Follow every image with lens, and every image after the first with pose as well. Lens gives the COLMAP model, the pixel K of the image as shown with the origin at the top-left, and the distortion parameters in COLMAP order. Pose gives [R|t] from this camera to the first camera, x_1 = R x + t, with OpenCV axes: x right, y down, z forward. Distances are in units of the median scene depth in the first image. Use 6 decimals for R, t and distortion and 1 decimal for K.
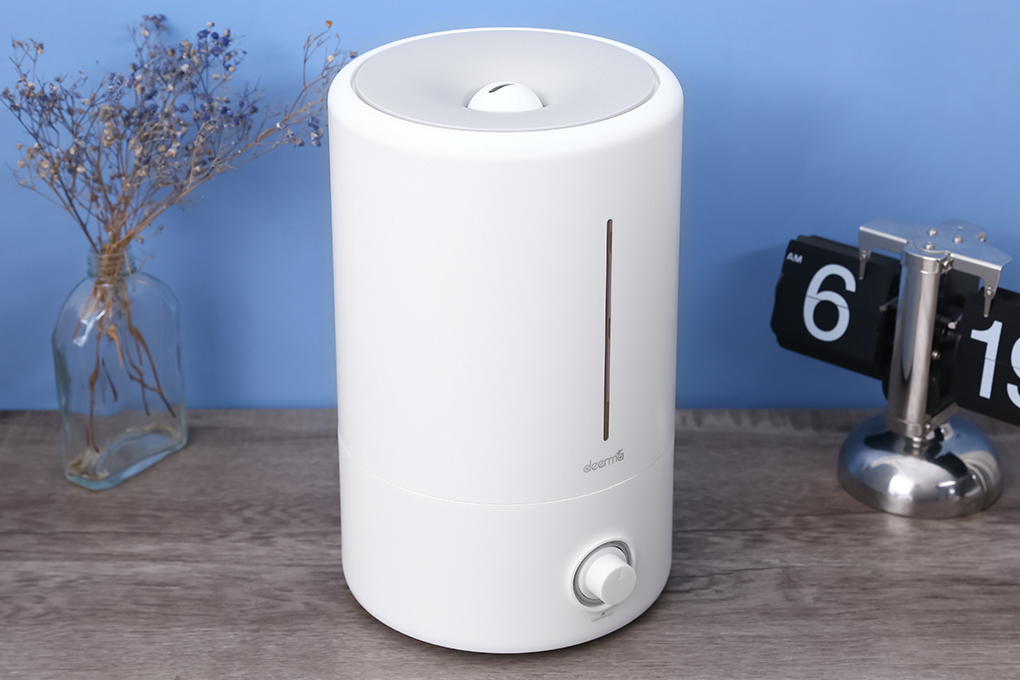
lens RADIAL K [[1860.0, 0, 503.6], [0, 1860.0, 435.8], [0, 0, 1]] dist [0.068444, -0.002918]
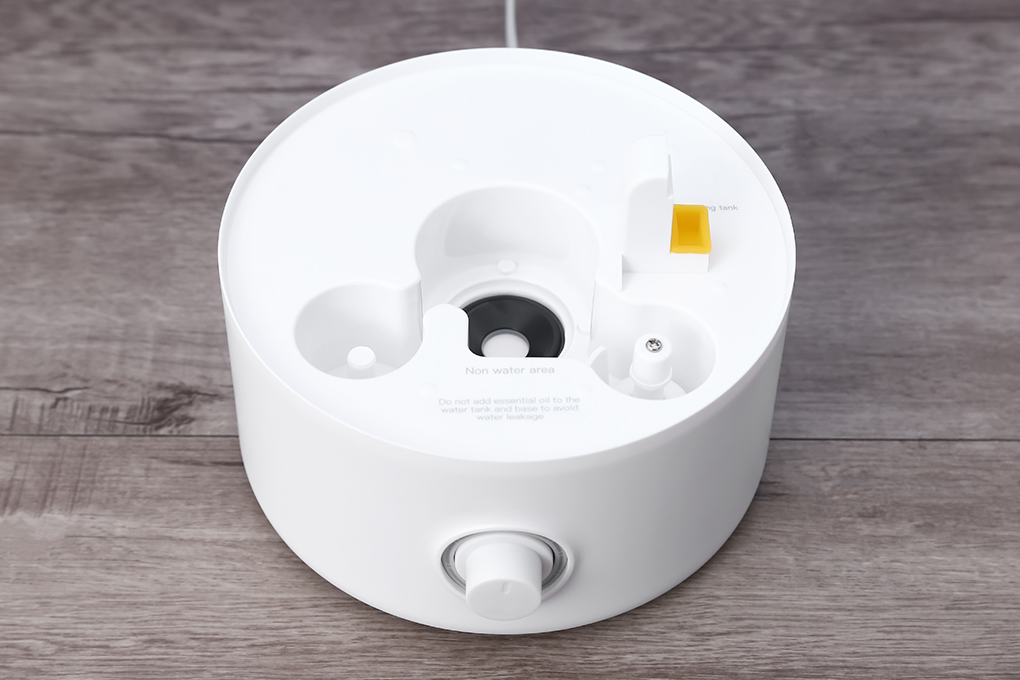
lens RADIAL K [[1753.1, 0, 508.2], [0, 1753.1, 436.5], [0, 0, 1]] dist [0.074251, 0.016266]
pose [[0.999790, 0.008782, 0.018523, 0.026058], [-0.015297, 0.921116, 0.388988, -0.078970], [-0.013646, -0.389190, 0.921057, 0.324774]]
